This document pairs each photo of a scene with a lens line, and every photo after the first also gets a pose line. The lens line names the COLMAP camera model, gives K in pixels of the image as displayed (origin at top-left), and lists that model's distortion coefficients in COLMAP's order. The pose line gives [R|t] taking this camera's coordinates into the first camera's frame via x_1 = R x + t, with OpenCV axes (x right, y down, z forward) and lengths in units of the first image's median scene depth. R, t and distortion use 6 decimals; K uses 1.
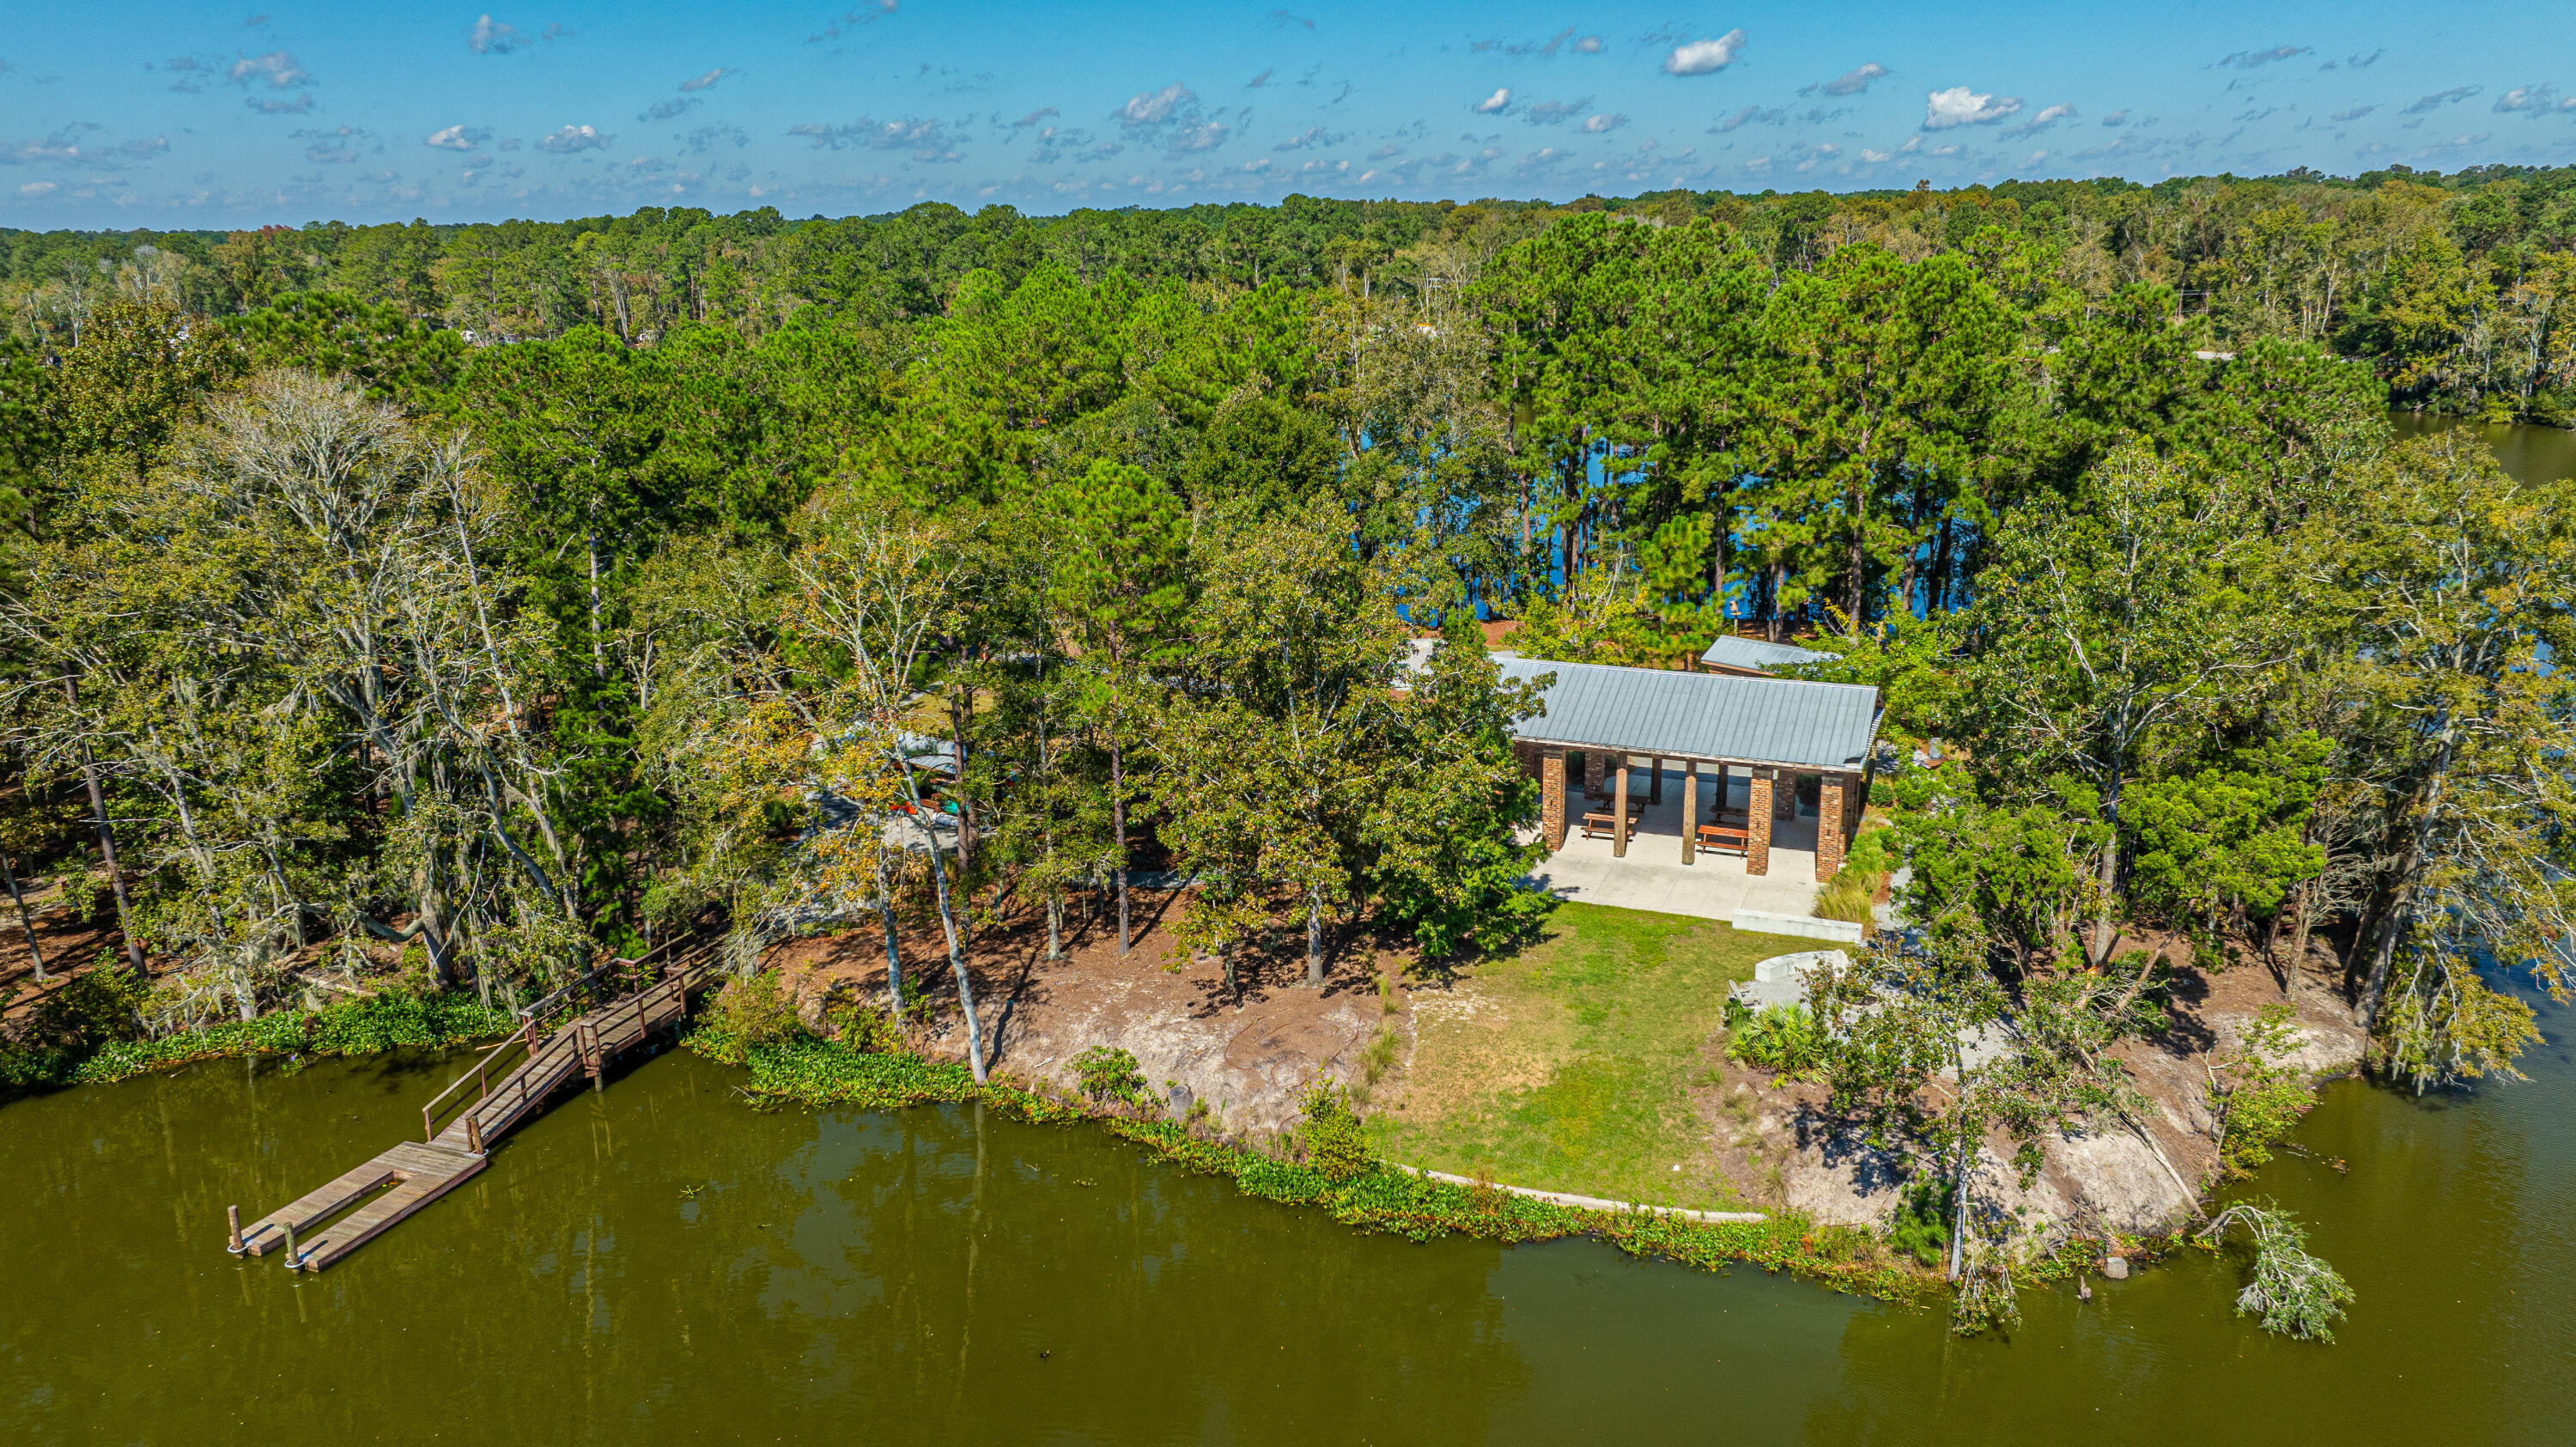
lens RADIAL K [[1792.7, 0, 1288.0], [0, 1792.7, 723.5], [0, 0, 1]] dist [-0.040480, 0.047083]
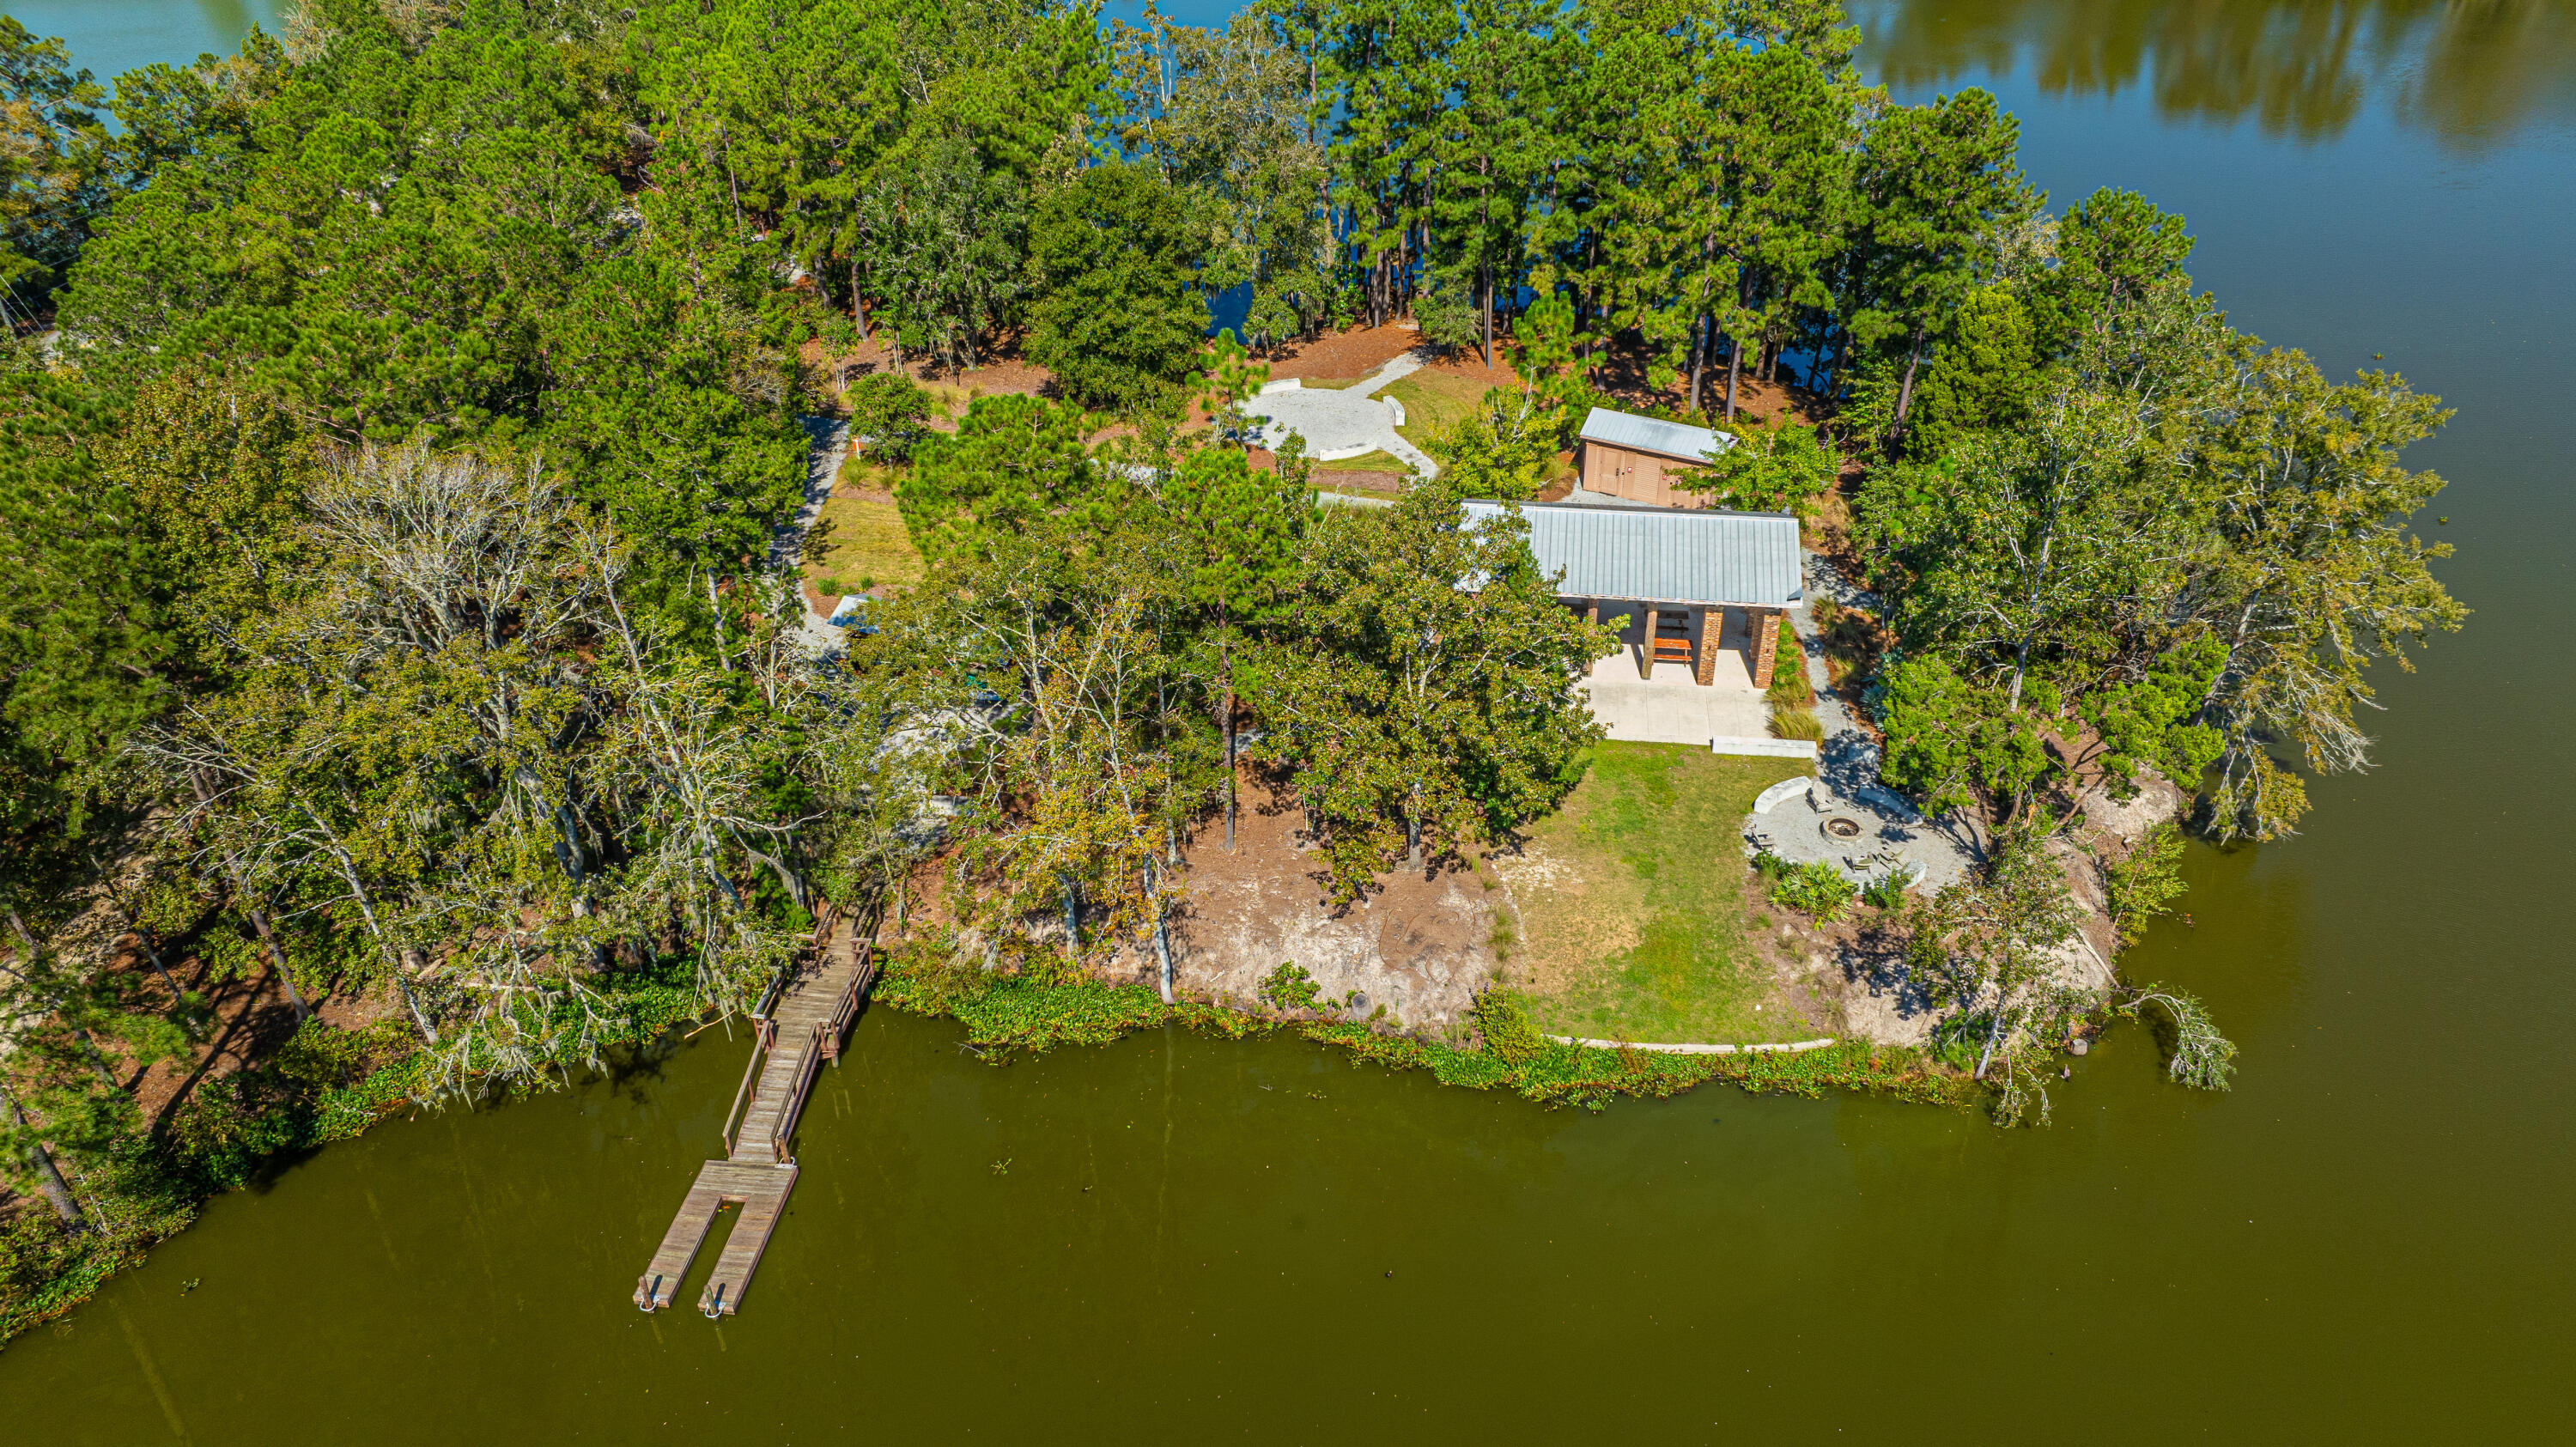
lens RADIAL K [[1778.5, 0, 1288.0], [0, 1778.5, 723.5], [0, 0, 1]] dist [-0.016829, -0.005495]
pose [[0.965737, -0.137911, 0.219848, -0.352288], [0.068087, 0.952086, 0.298156, -0.341119], [-0.250433, -0.272971, 0.928854, -0.060941]]
